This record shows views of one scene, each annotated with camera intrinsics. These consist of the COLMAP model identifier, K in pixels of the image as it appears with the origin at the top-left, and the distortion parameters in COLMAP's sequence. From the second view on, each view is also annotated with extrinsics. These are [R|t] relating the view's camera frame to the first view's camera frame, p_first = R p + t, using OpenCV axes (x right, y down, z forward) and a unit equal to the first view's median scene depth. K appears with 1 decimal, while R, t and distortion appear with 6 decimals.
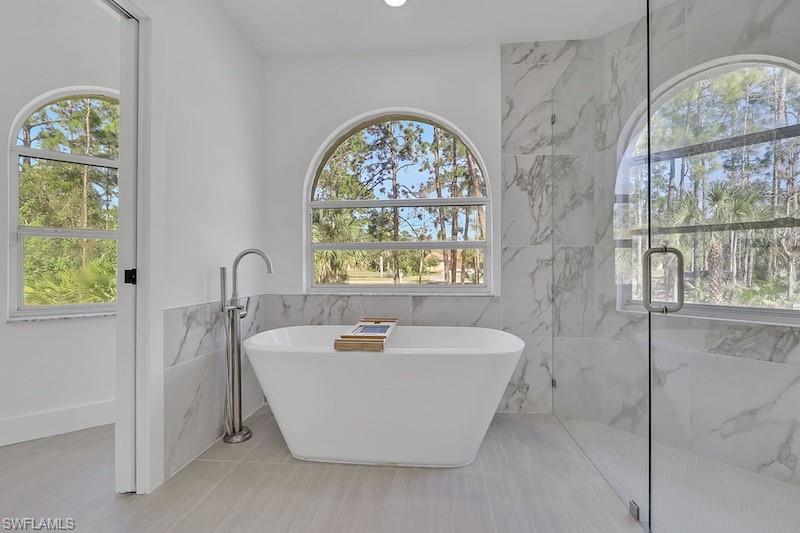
lens RADIAL K [[383.6, 0, 406.5], [0, 383.6, 266.0], [0, 0, 1]] dist [0.000729, -0.000078]
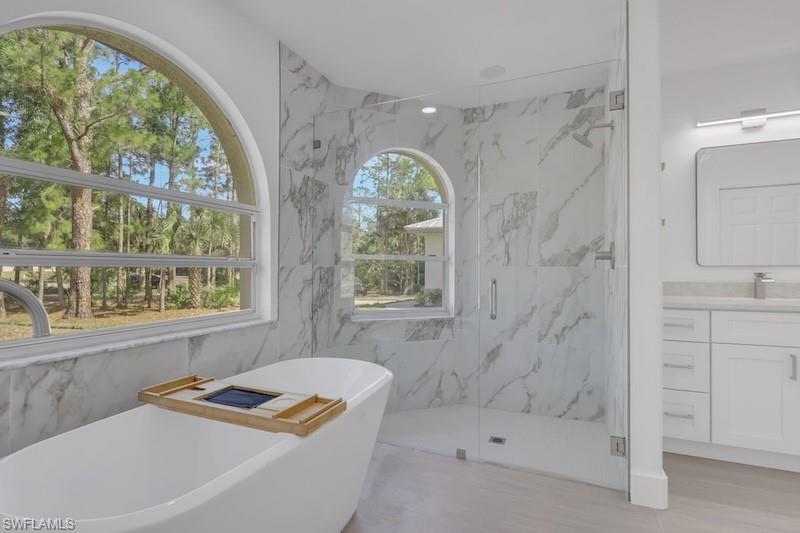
lens RADIAL K [[383.6, 0, 405.2], [0, 383.6, 267.7], [0, 0, 1]] dist [0.000729, -0.000078]
pose [[0.301138, 0.007007, 0.953555, -0.526283], [-0.007695, 0.999958, -0.004918, -0.044835], [-0.953549, -0.005857, 0.301180, 0.451281]]
